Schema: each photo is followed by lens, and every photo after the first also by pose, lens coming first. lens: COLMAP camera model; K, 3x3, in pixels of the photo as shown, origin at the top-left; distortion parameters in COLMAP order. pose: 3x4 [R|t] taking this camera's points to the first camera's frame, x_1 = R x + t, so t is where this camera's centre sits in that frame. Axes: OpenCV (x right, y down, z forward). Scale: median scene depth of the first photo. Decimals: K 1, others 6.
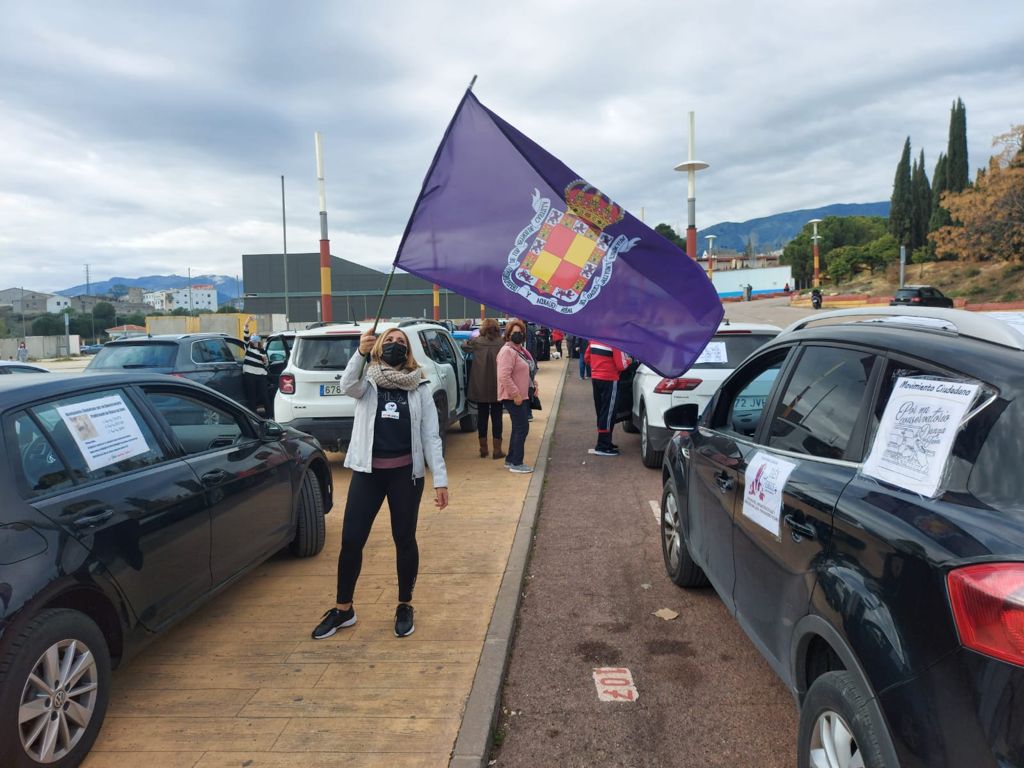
lens RADIAL K [[766.6, 0, 536.2], [0, 766.6, 371.6], [0, 0, 1]] dist [0.054637, -0.062977]
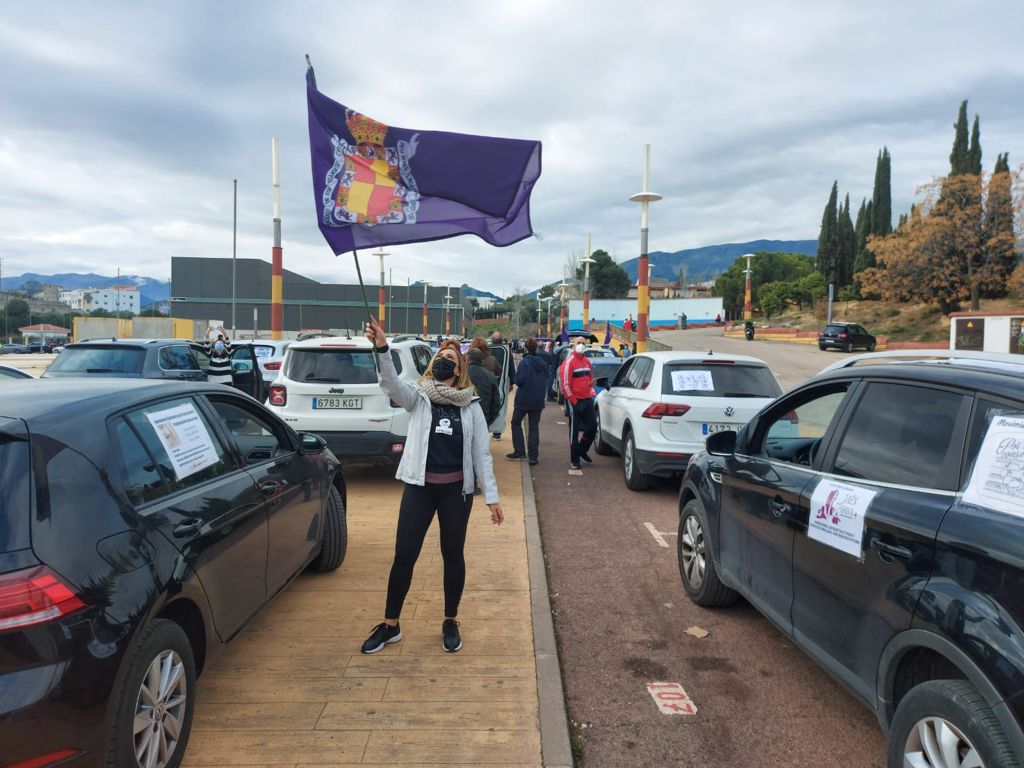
lens RADIAL K [[766.6, 0, 552.6], [0, 766.6, 372.4], [0, 0, 1]] dist [0.054637, -0.062977]
pose [[0.994309, 0.040849, 0.098393, -0.159621], [-0.038359, 0.998897, -0.027066, -0.000229], [-0.099390, 0.023137, 0.994779, -0.028825]]
